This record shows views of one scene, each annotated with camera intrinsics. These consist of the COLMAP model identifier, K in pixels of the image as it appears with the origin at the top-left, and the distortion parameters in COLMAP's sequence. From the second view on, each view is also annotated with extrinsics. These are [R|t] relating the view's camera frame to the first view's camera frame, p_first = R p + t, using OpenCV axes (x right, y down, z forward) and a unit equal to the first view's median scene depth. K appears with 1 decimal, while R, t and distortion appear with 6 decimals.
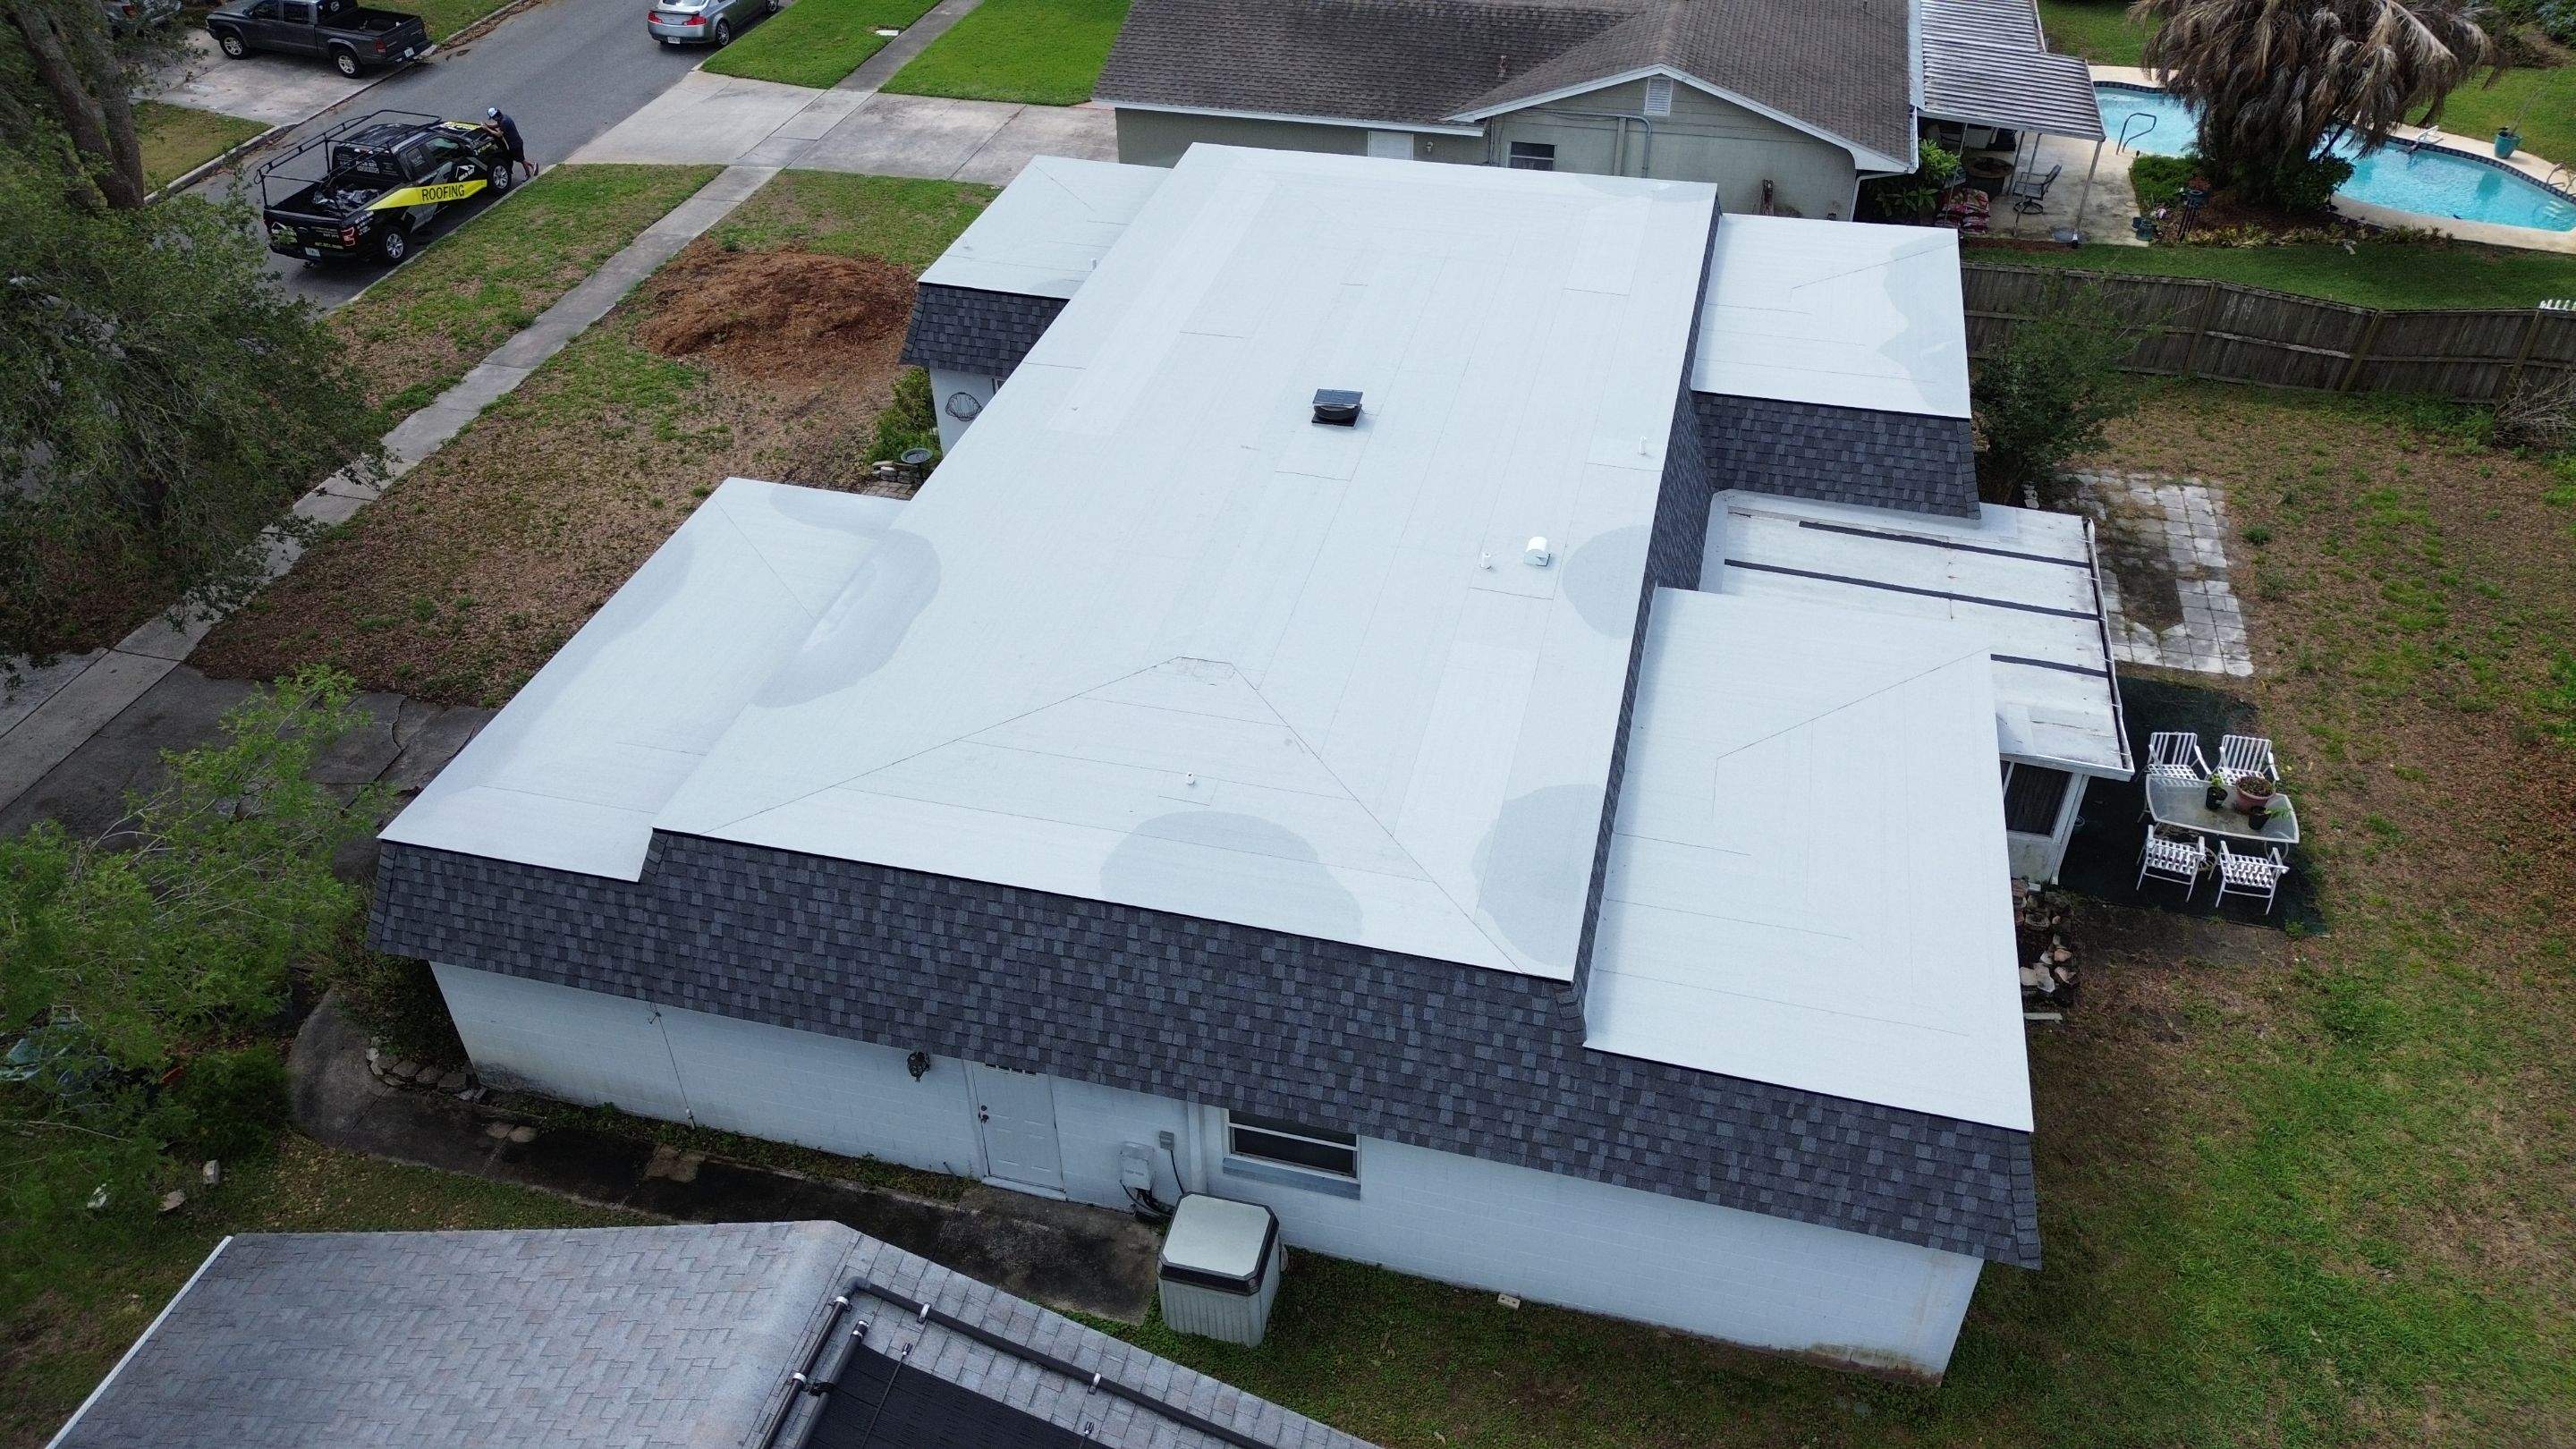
lens RADIAL K [[1816.2, 0, 1296.0], [0, 1816.2, 709.8], [0, 0, 1]] dist [0.117675, -0.167858]
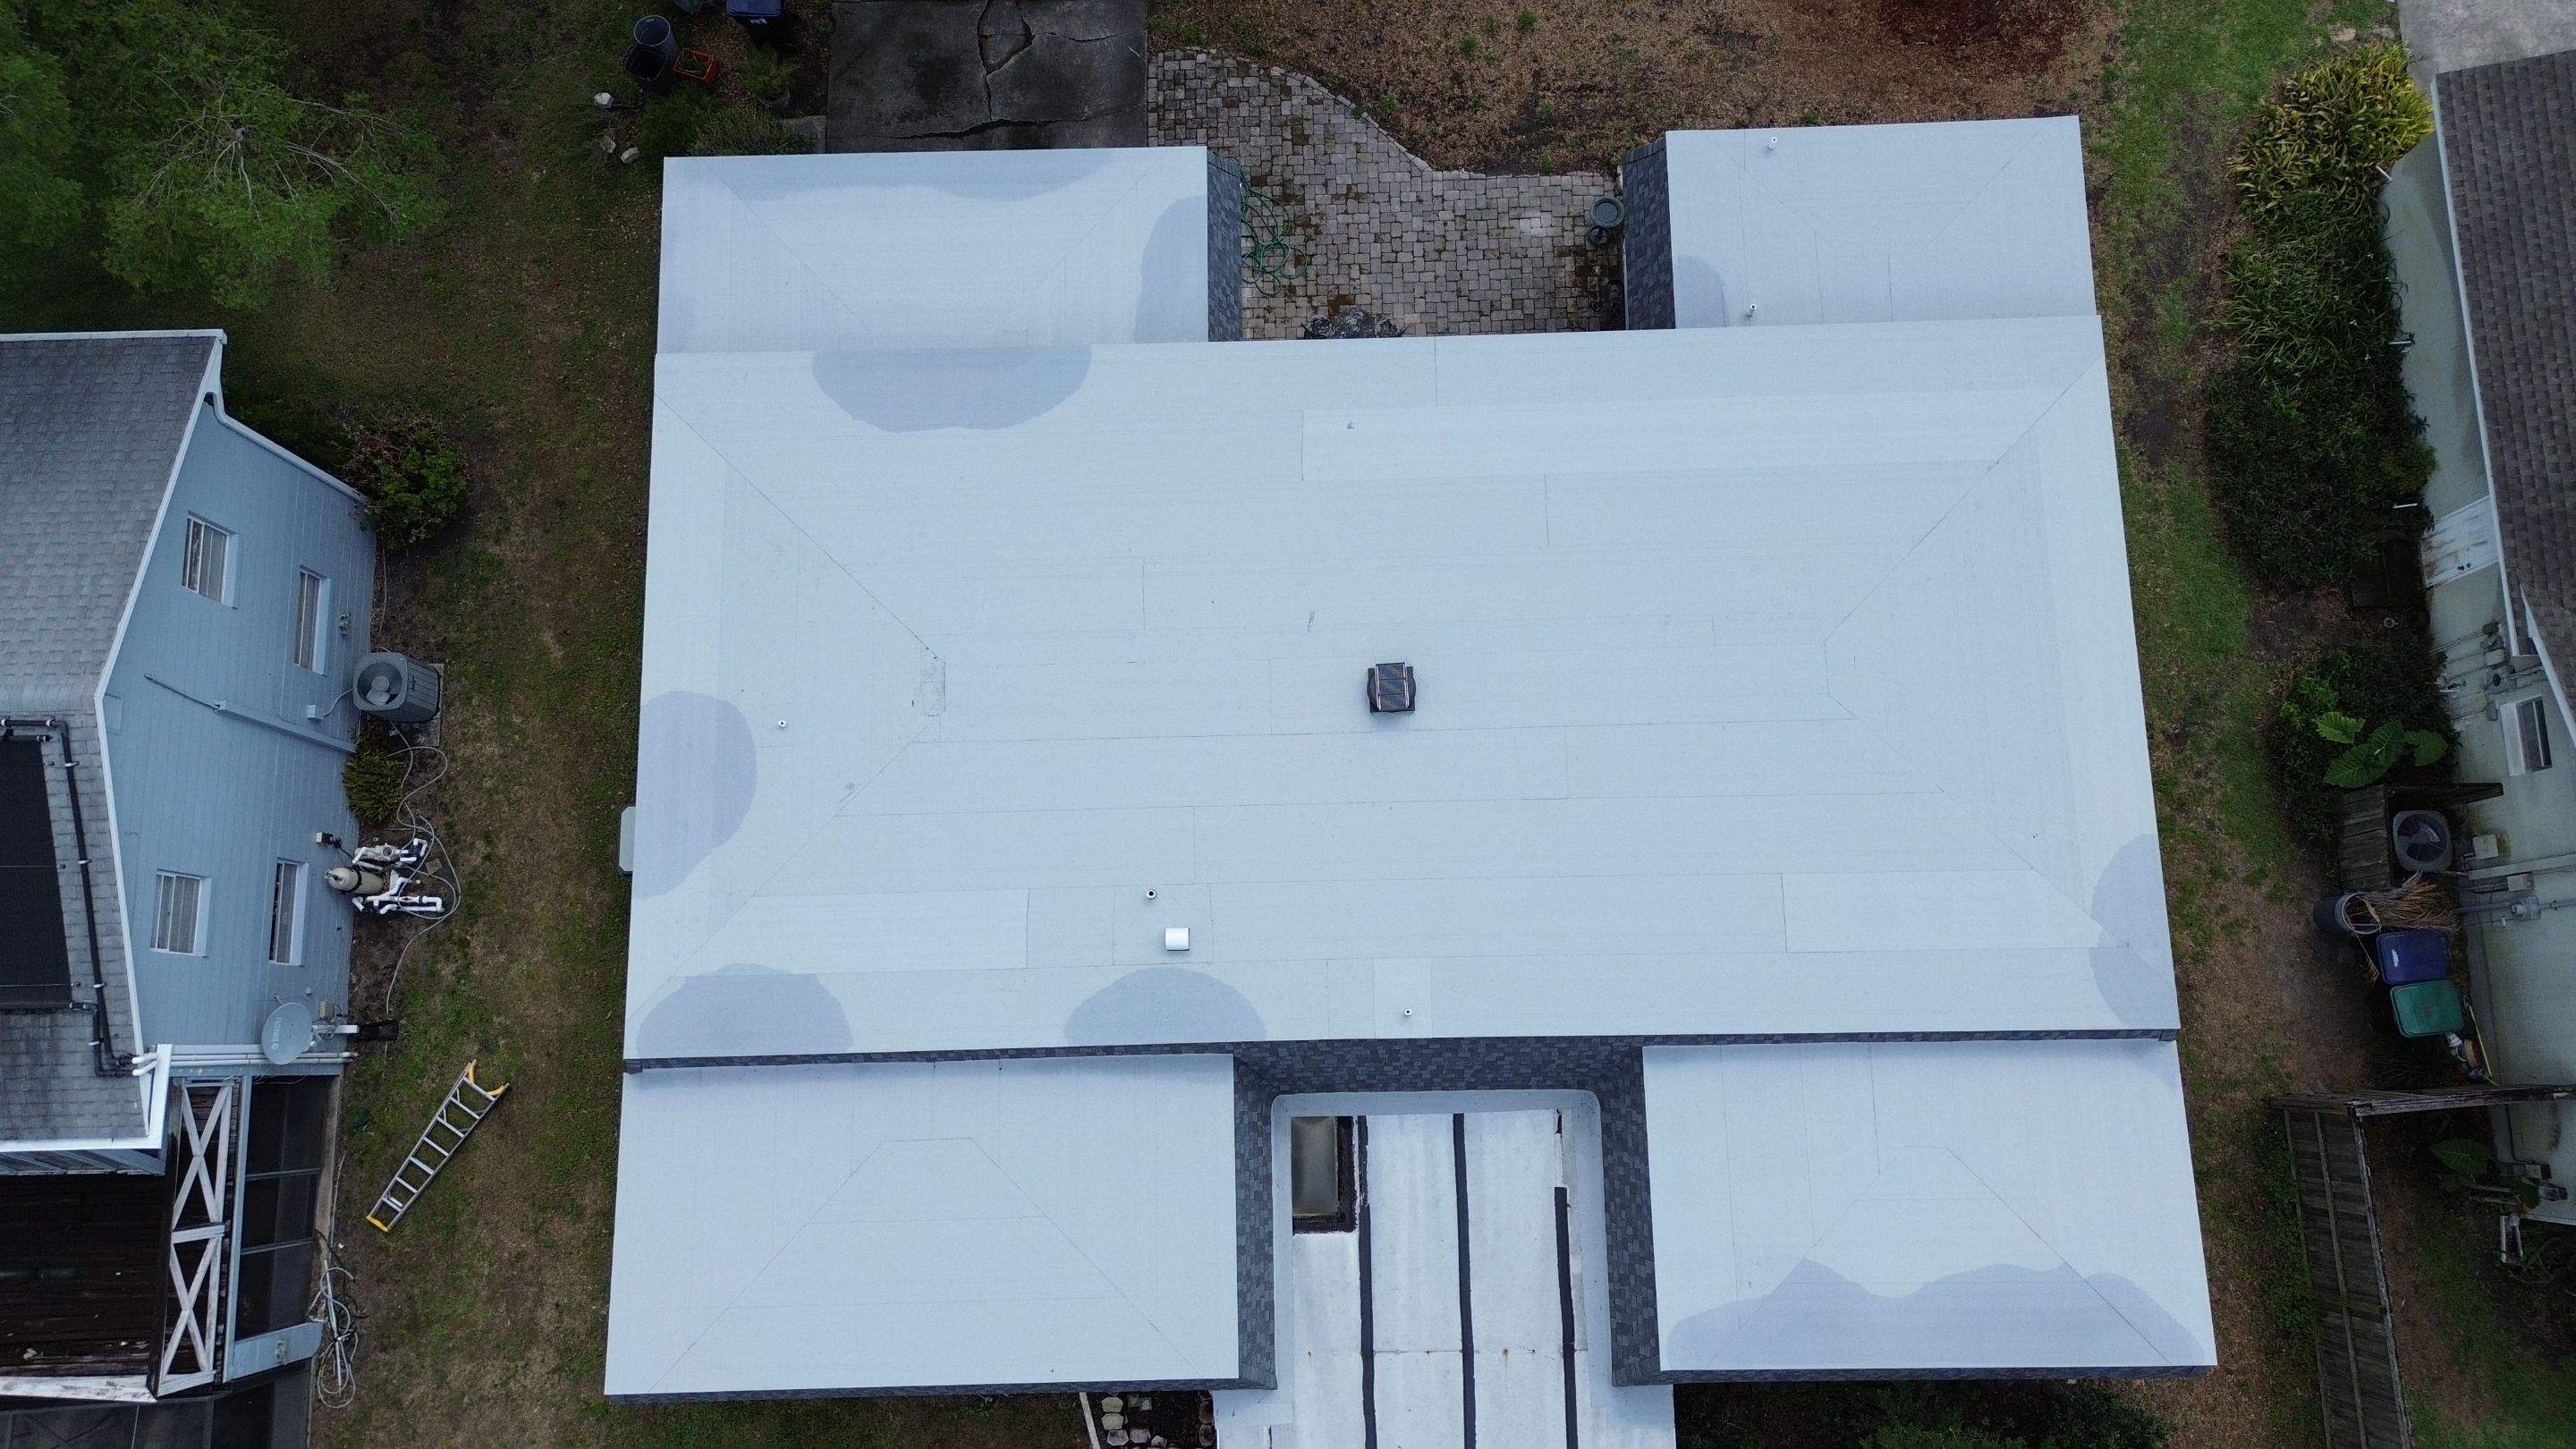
lens RADIAL K [[1829.9, 0, 1289.3], [0, 1829.9, 711.7], [0, 0, 1]] dist [0.069149, -0.064074]
pose [[0.262528, 0.949280, -0.173051, 0.175075], [-0.580984, 0.298696, 0.757125, -0.808124], [0.770413, -0.098227, 0.629933, 0.341774]]
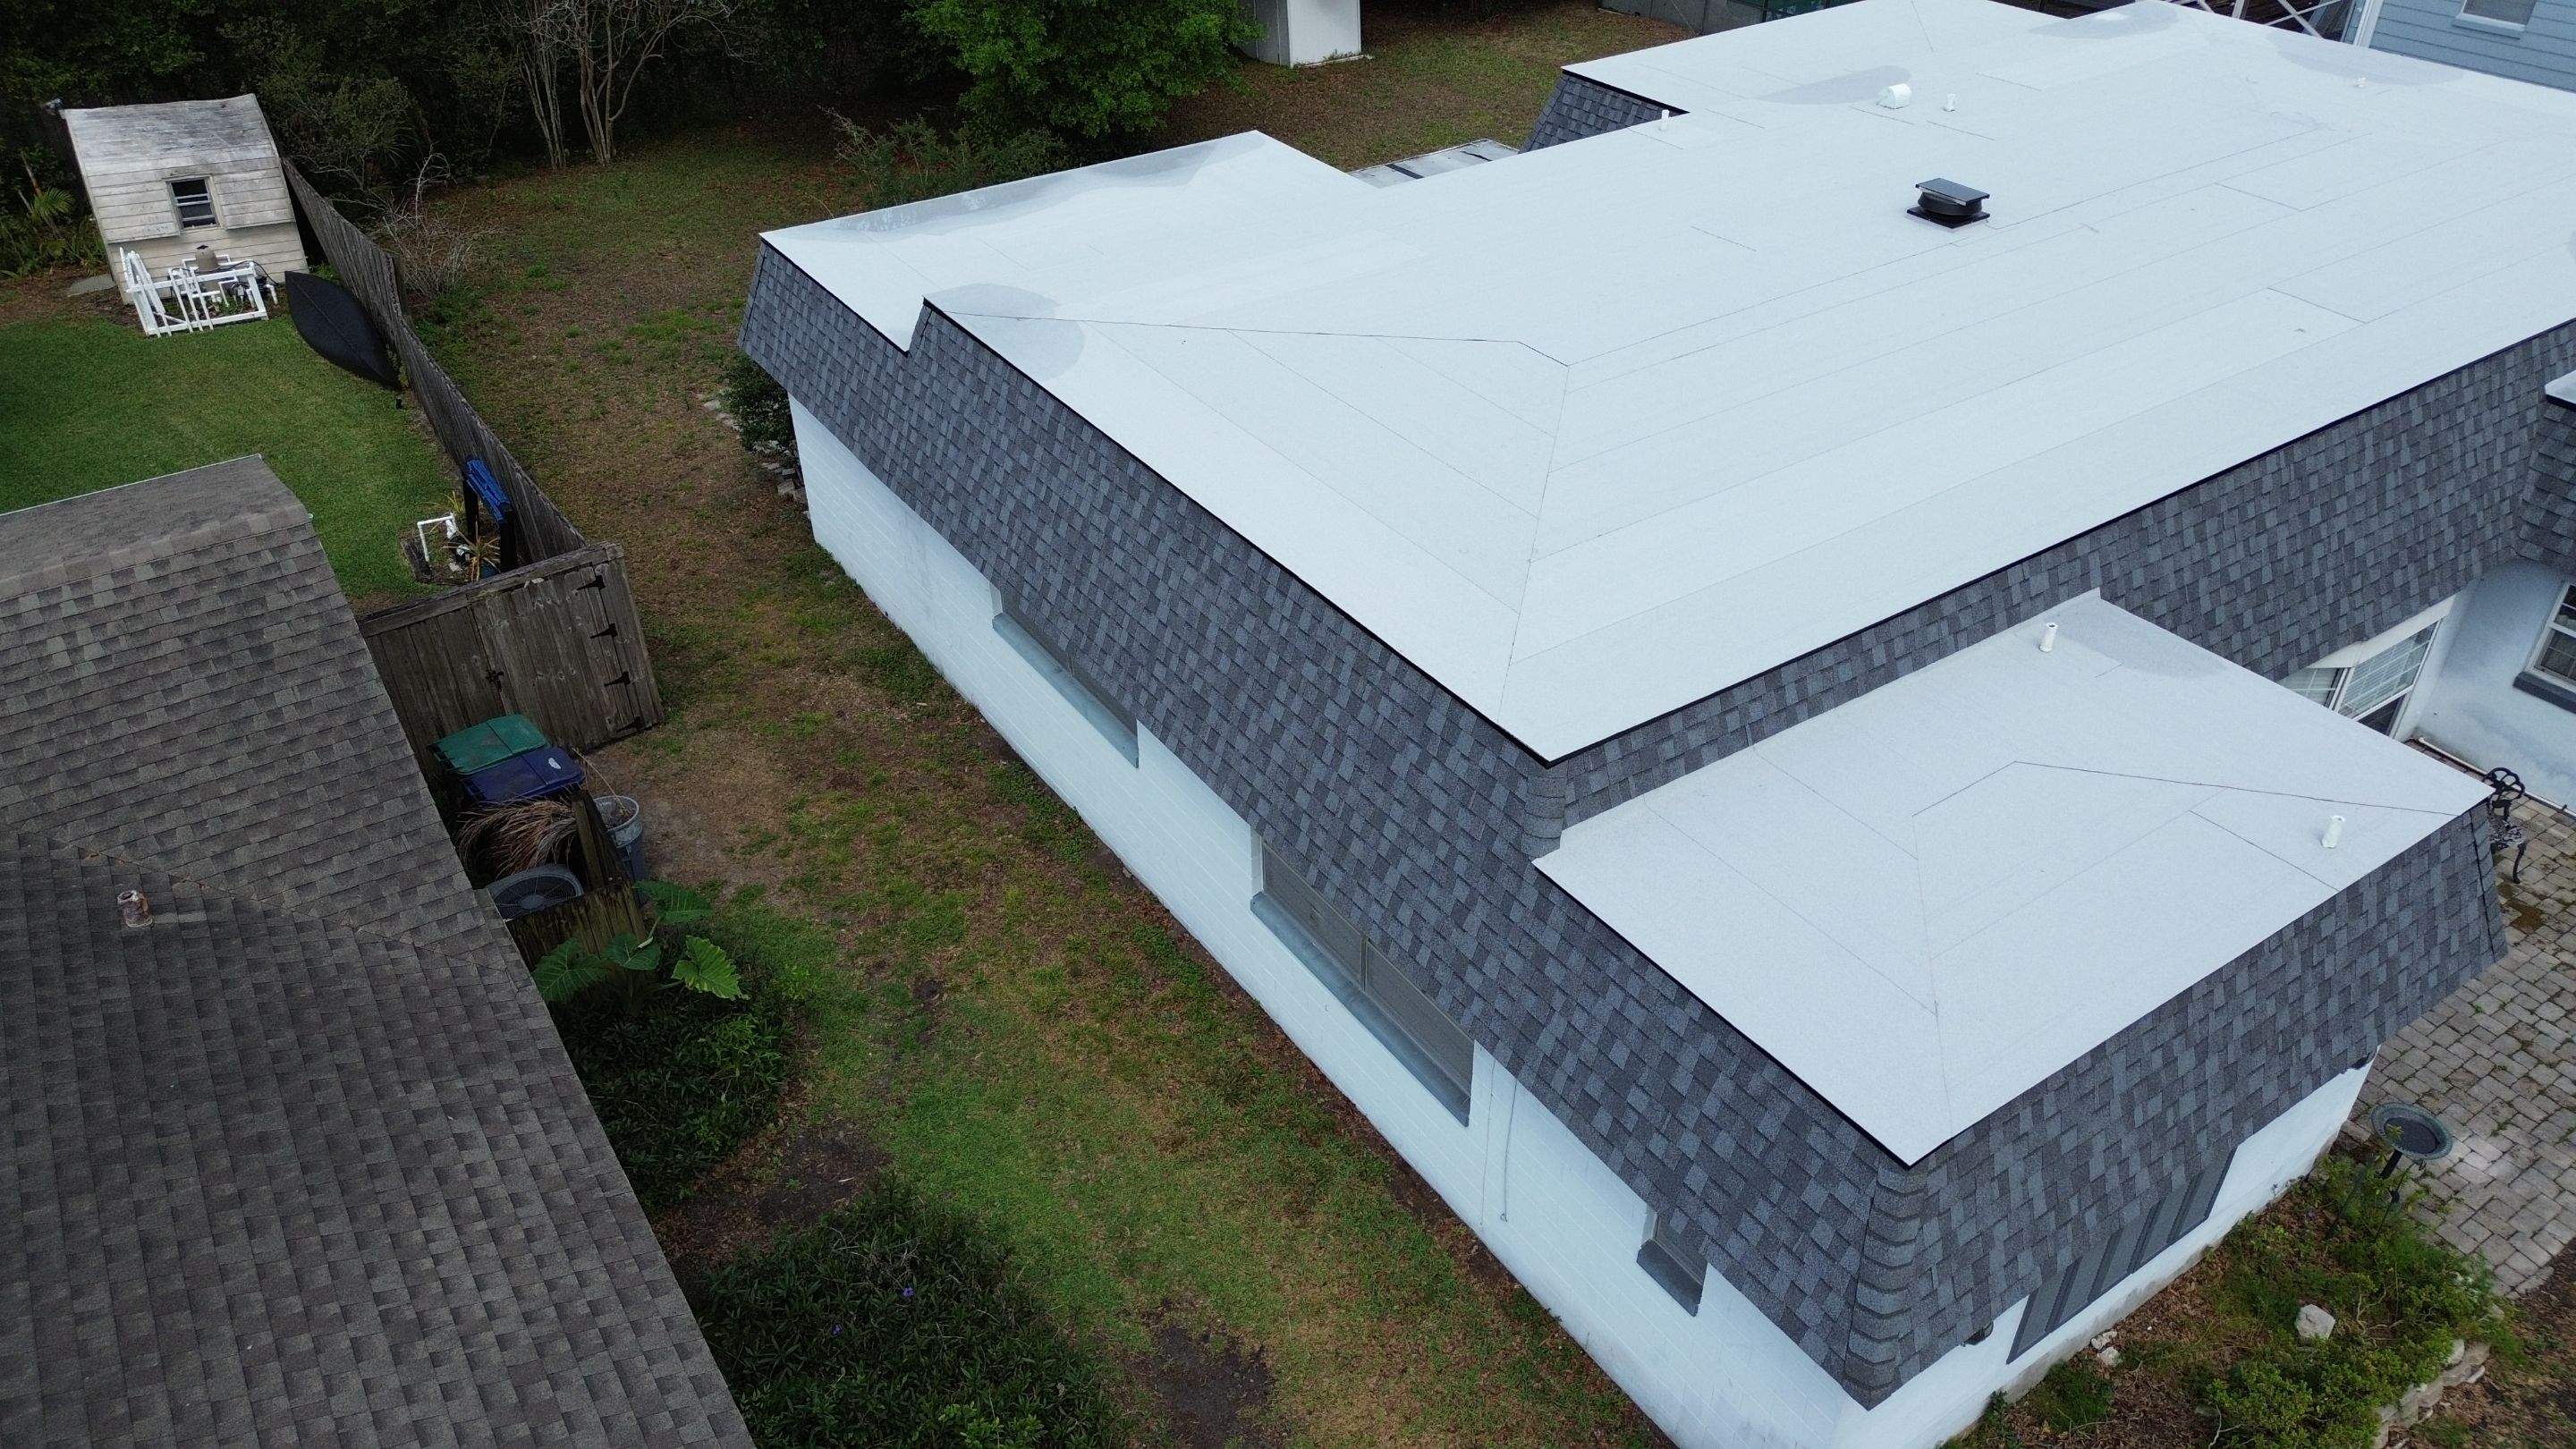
lens RADIAL K [[1829.9, 0, 1289.3], [0, 1829.9, 711.7], [0, 0, 1]] dist [0.069149, -0.064074]
pose [[-0.741996, -0.369788, 0.559194, -0.267486], [0.419127, 0.395131, 0.817437, -0.787904], [-0.523234, 0.840909, -0.138198, 1.357503]]
